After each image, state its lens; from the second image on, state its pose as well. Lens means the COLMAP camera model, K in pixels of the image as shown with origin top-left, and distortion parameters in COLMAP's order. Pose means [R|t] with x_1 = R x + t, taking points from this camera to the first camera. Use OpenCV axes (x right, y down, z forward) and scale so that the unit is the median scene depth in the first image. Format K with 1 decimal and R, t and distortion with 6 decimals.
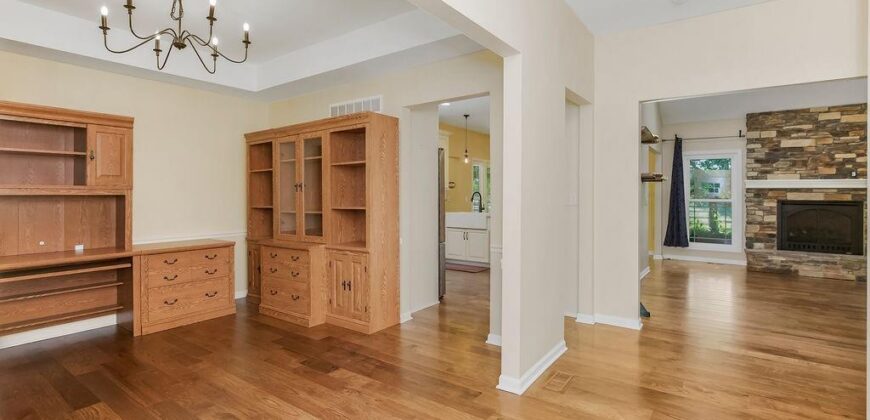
lens RADIAL K [[401.5, 0, 435.7], [0, 401.5, 190.2], [0, 0, 1]] dist [-0.009359, 0.002012]
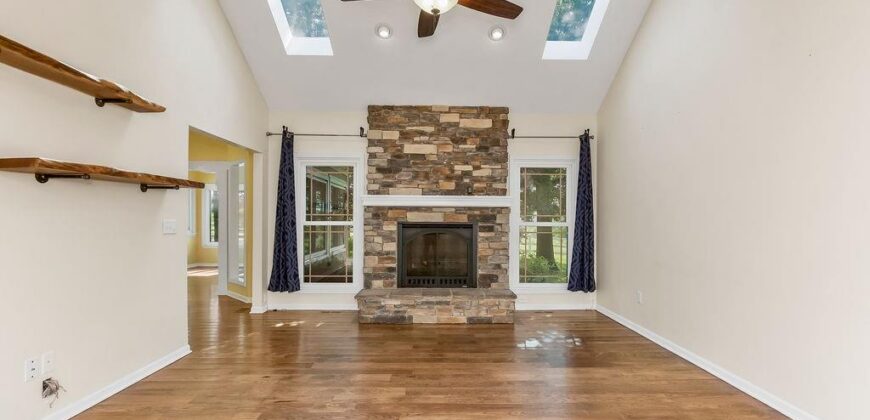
lens RADIAL K [[401.5, 0, 434.6], [0, 401.5, 218.0], [0, 0, 1]] dist [-0.009359, 0.002012]
pose [[0.800657, 0.001417, 0.599121, 0.461263], [-0.006154, 0.999964, 0.005859, 0.012177], [-0.599091, -0.008378, 0.800637, 0.353352]]
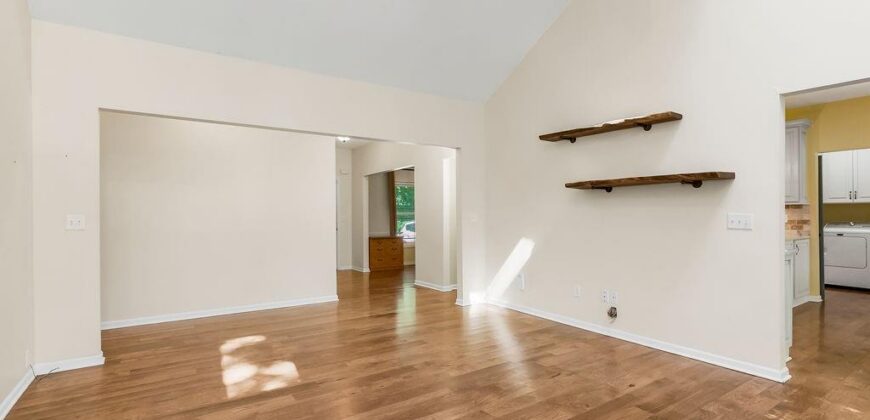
lens RADIAL K [[401.5, 0, 443.2], [0, 401.5, 216.1], [0, 0, 1]] dist [-0.009359, 0.002012]
pose [[-0.333983, -0.002019, -0.942577, 3.727165], [0.012730, 0.999897, -0.006652, 0.065351], [0.942493, -0.014220, -0.333923, 2.816877]]
